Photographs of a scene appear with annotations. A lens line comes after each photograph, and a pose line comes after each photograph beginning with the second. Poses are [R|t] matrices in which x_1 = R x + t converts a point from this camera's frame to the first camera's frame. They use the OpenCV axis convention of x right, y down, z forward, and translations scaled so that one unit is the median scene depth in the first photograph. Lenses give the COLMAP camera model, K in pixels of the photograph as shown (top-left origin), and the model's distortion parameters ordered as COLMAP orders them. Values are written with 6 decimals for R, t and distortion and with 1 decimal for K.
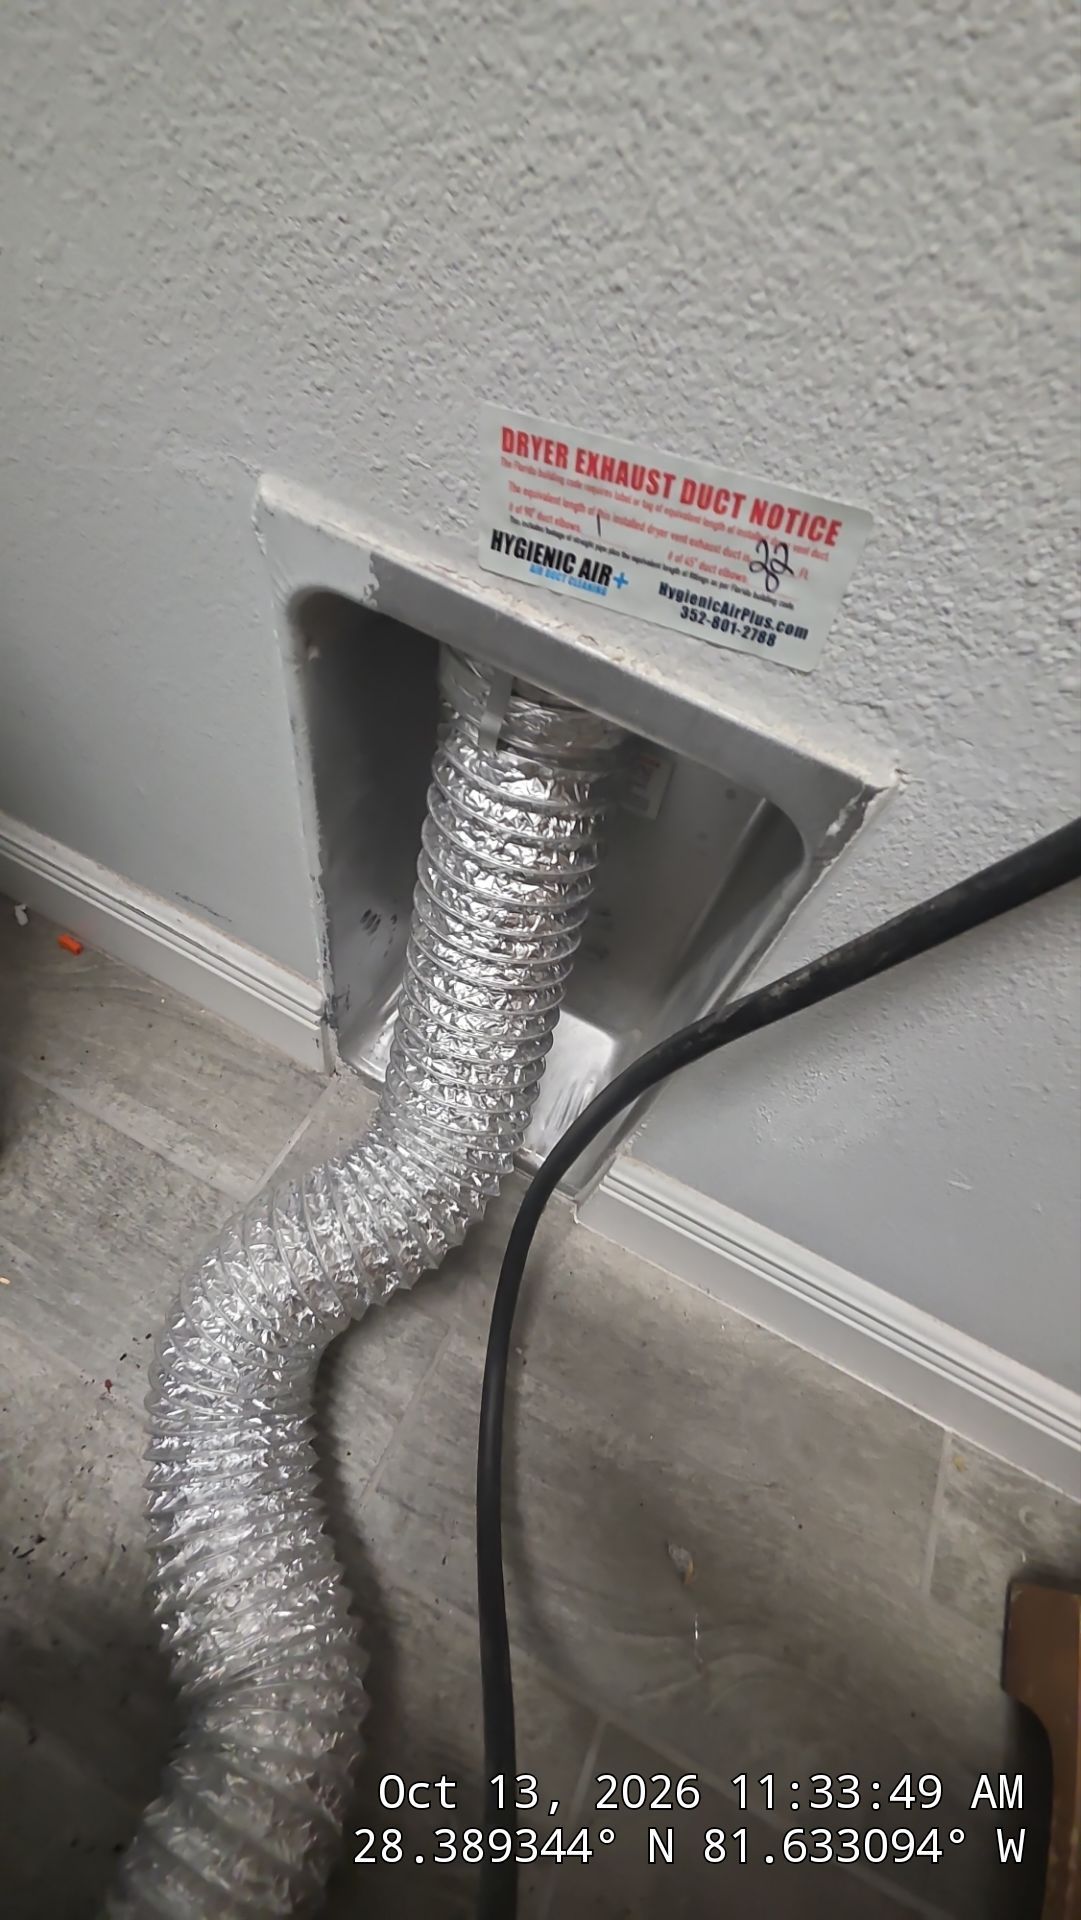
lens RADIAL K [[780.9, 0, 517.2], [0, 780.9, 963.3], [0, 0, 1]] dist [0.015353, -0.011204]
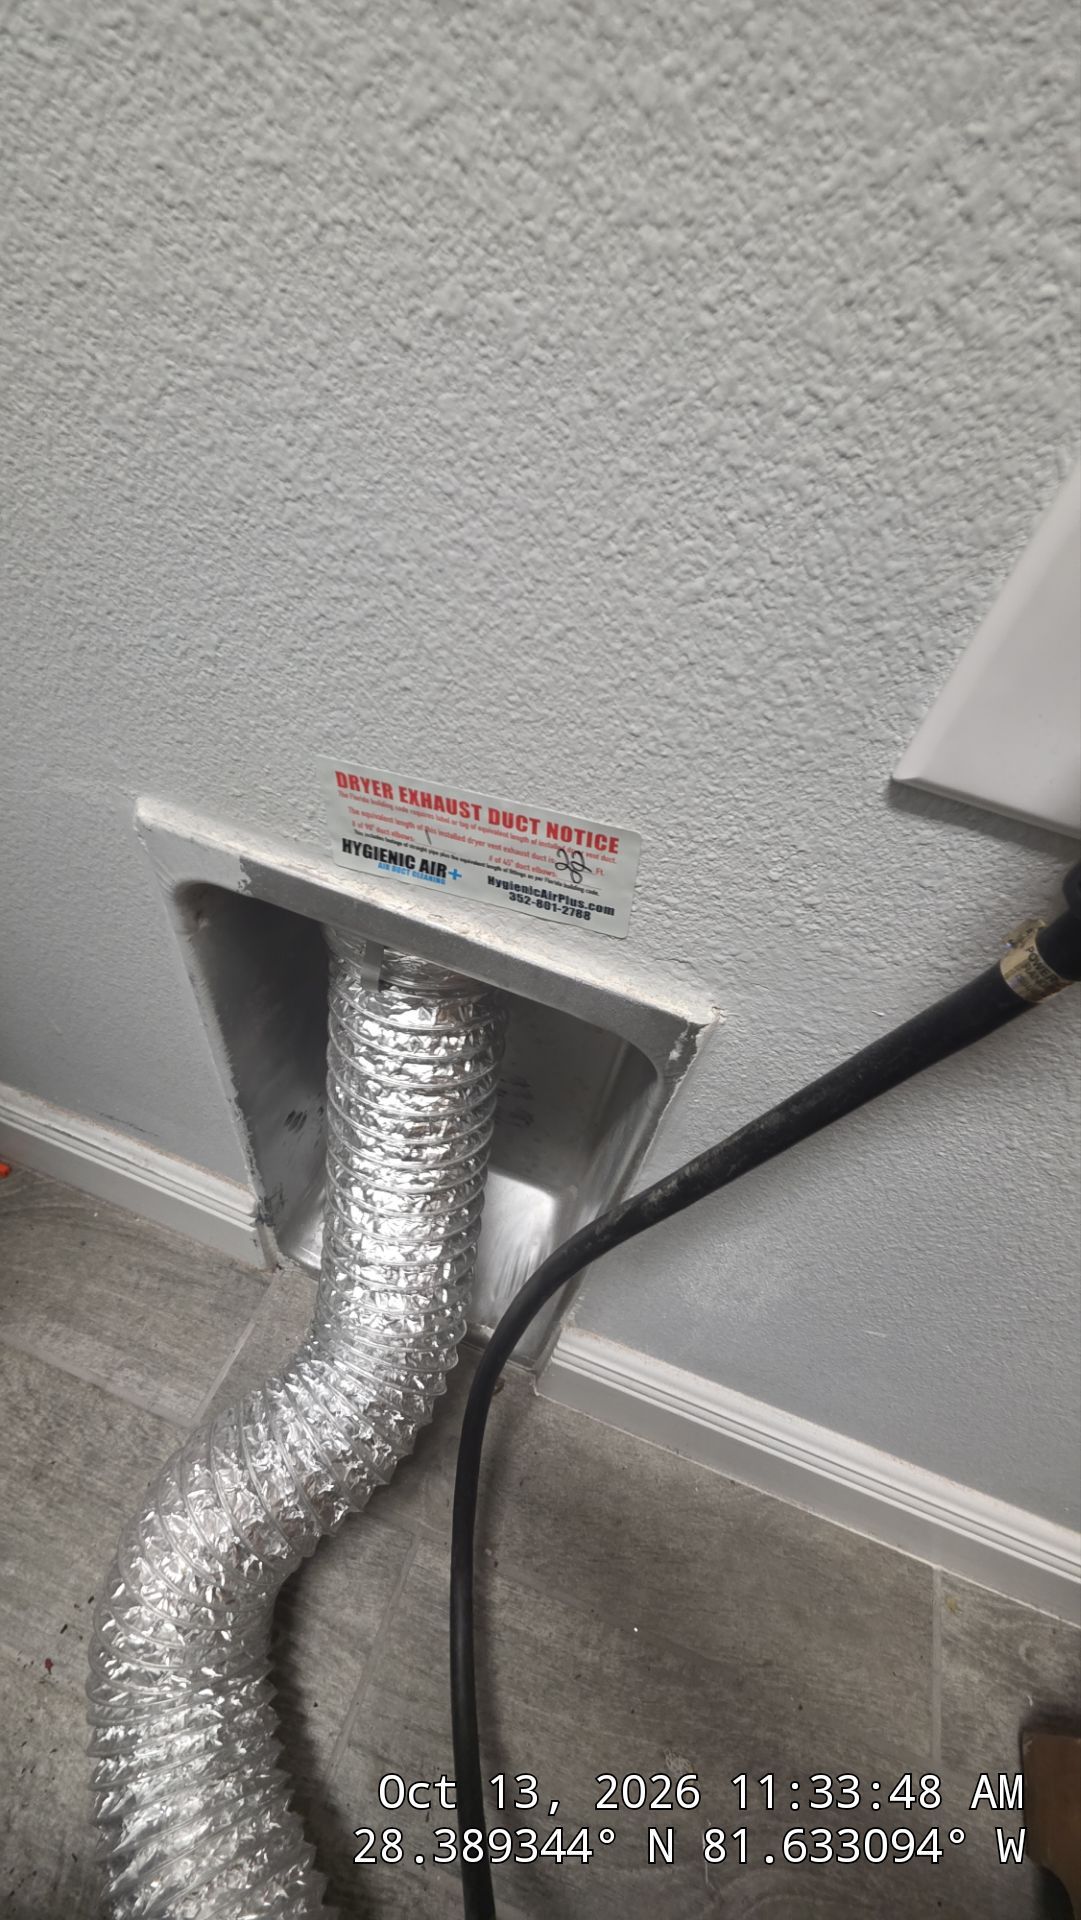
lens RADIAL K [[780.9, 0, 517.2], [0, 780.9, 963.3], [0, 0, 1]] dist [0.015353, -0.011204]
pose [[0.992029, -0.110373, 0.060798, 0.083070], [0.117755, 0.983761, -0.135453, -0.114842], [-0.044861, 0.141533, 0.988917, -0.076267]]
